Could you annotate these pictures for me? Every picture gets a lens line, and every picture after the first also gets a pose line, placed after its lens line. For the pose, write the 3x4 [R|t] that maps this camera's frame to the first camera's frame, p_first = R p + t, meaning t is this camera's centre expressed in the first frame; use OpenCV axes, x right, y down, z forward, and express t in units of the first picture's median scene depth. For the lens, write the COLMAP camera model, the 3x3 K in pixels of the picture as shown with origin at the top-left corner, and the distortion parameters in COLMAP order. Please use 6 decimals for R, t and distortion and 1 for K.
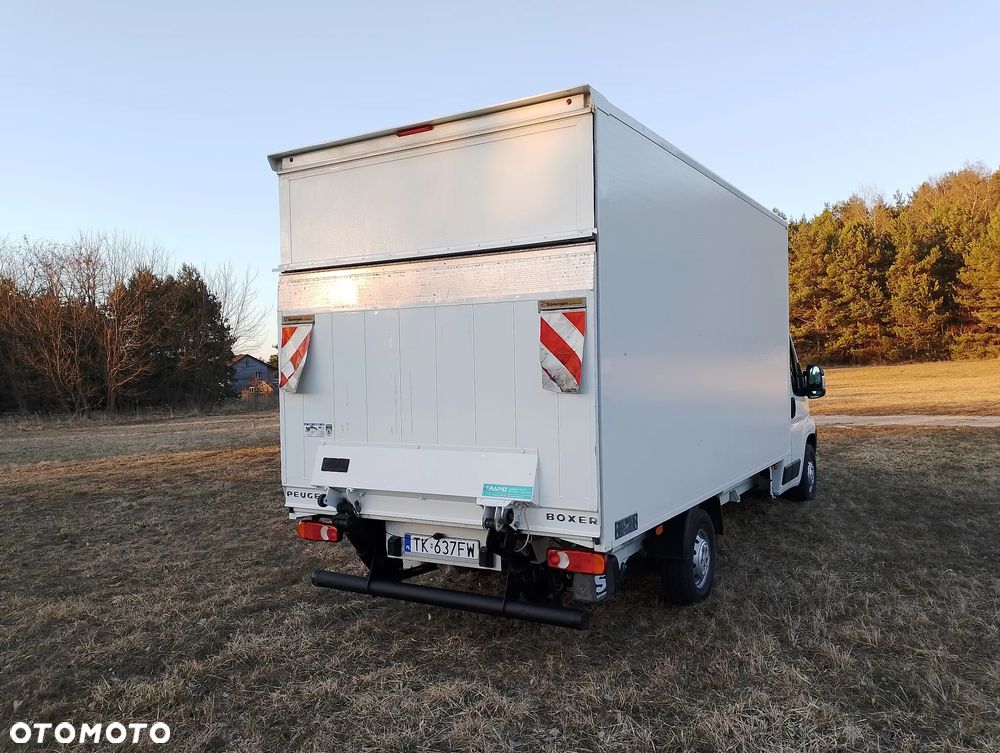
lens RADIAL K [[793.4, 0, 500.0], [0, 793.4, 376.5], [0, 0, 1]] dist [0.095263, -0.173429]
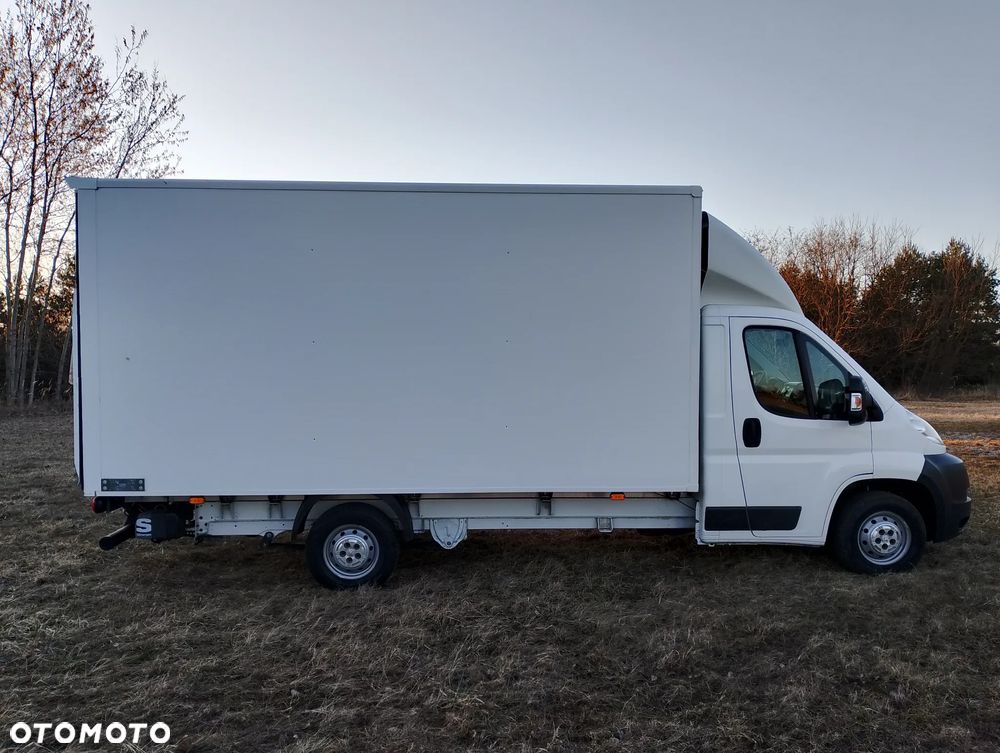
lens RADIAL K [[793.4, 0, 500.0], [0, 793.4, 376.5], [0, 0, 1]] dist [0.095263, -0.173429]
pose [[0.561106, 0.049676, -0.826252, 1.494407], [-0.027435, 0.998765, 0.041416, -0.065654], [0.827289, -0.000570, 0.561776, 0.692035]]
